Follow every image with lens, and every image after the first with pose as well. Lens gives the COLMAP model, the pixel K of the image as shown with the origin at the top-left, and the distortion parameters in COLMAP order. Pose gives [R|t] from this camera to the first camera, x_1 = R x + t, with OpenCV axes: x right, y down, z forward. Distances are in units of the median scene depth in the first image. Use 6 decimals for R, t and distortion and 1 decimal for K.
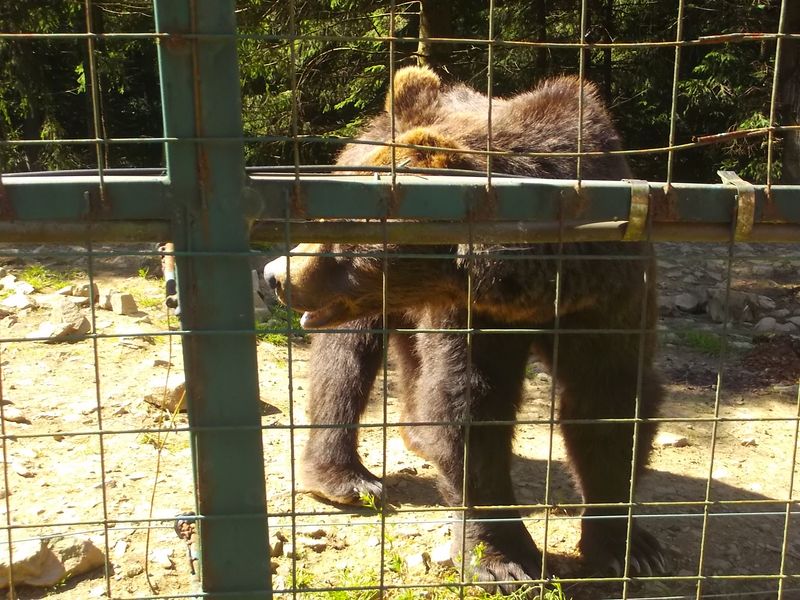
lens RADIAL K [[1258.4, 0, 395.0], [0, 1258.4, 301.9], [0, 0, 1]] dist [-0.000585, 0.000000]
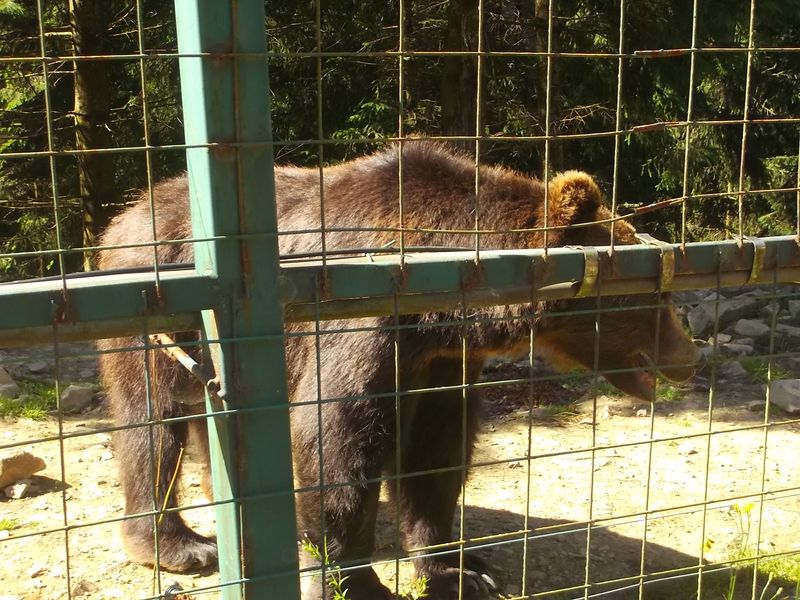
lens RADIAL K [[1258.4, 0, 395.2], [0, 1258.4, 305.9], [0, 0, 1]] dist [-0.000585, 0.000000]
pose [[0.956998, -0.075615, 0.280068, -0.310305], [0.085296, 0.996101, -0.022526, -0.028814], [-0.277272, 0.045446, 0.959716, -0.086456]]
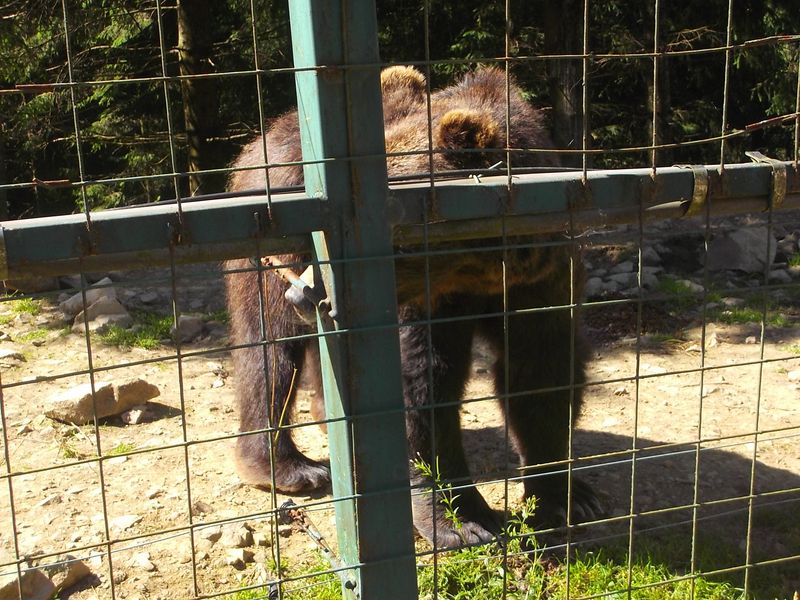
lens RADIAL K [[1258.4, 0, 397.5], [0, 1258.4, 304.2], [0, 0, 1]] dist [-0.000585, 0.000000]
pose [[0.975419, -0.096090, 0.198302, -0.318078], [0.093481, 0.995367, 0.022500, -0.019207], [-0.199545, -0.003410, 0.979883, -0.095778]]
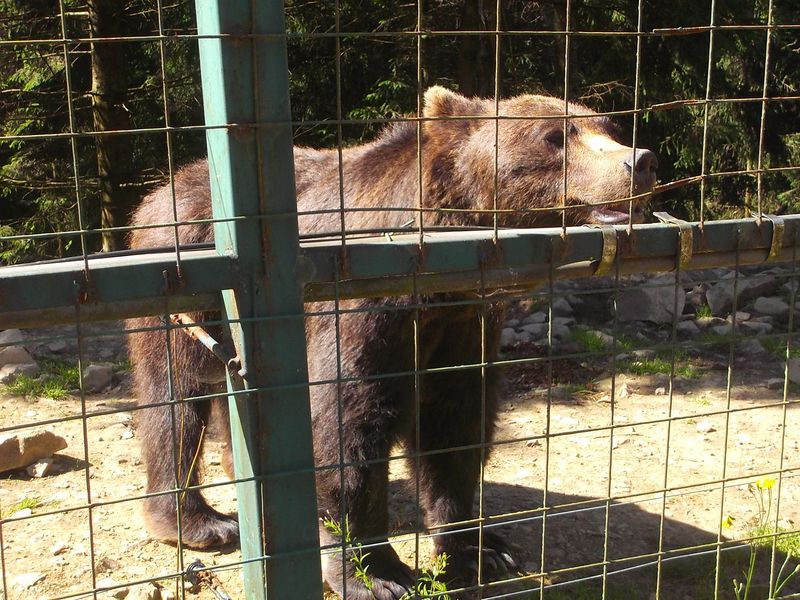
lens RADIAL K [[1258.4, 0, 395.3], [0, 1258.4, 306.2], [0, 0, 1]] dist [-0.000585, 0.000000]
pose [[0.960572, -0.083227, 0.265281, -0.312889], [0.088174, 0.996082, -0.006773, -0.029134], [-0.263678, 0.029897, 0.964147, -0.091399]]
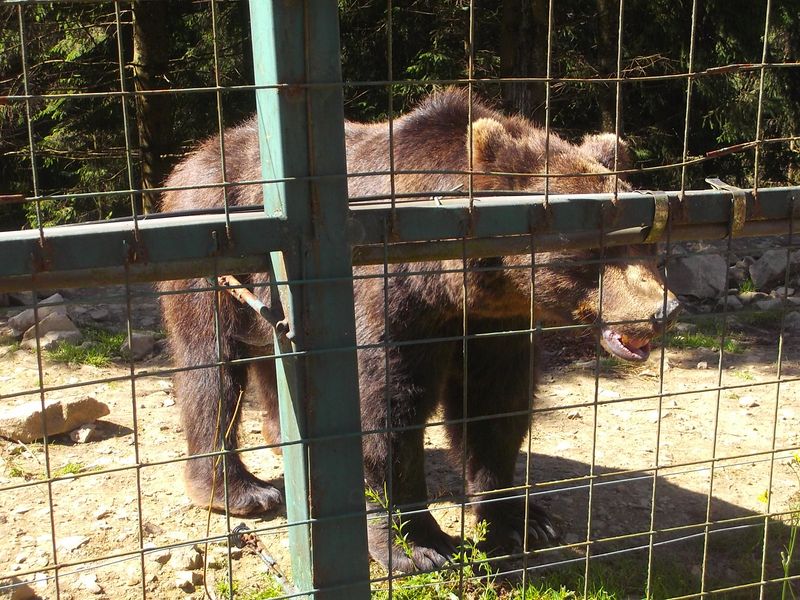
lens RADIAL K [[1258.4, 0, 396.3], [0, 1258.4, 304.2], [0, 0, 1]] dist [-0.000585, 0.000000]
pose [[0.968586, -0.078585, 0.235935, -0.320903], [0.078490, 0.996867, 0.009812, -0.021358], [-0.235967, 0.009015, 0.971719, -0.081527]]
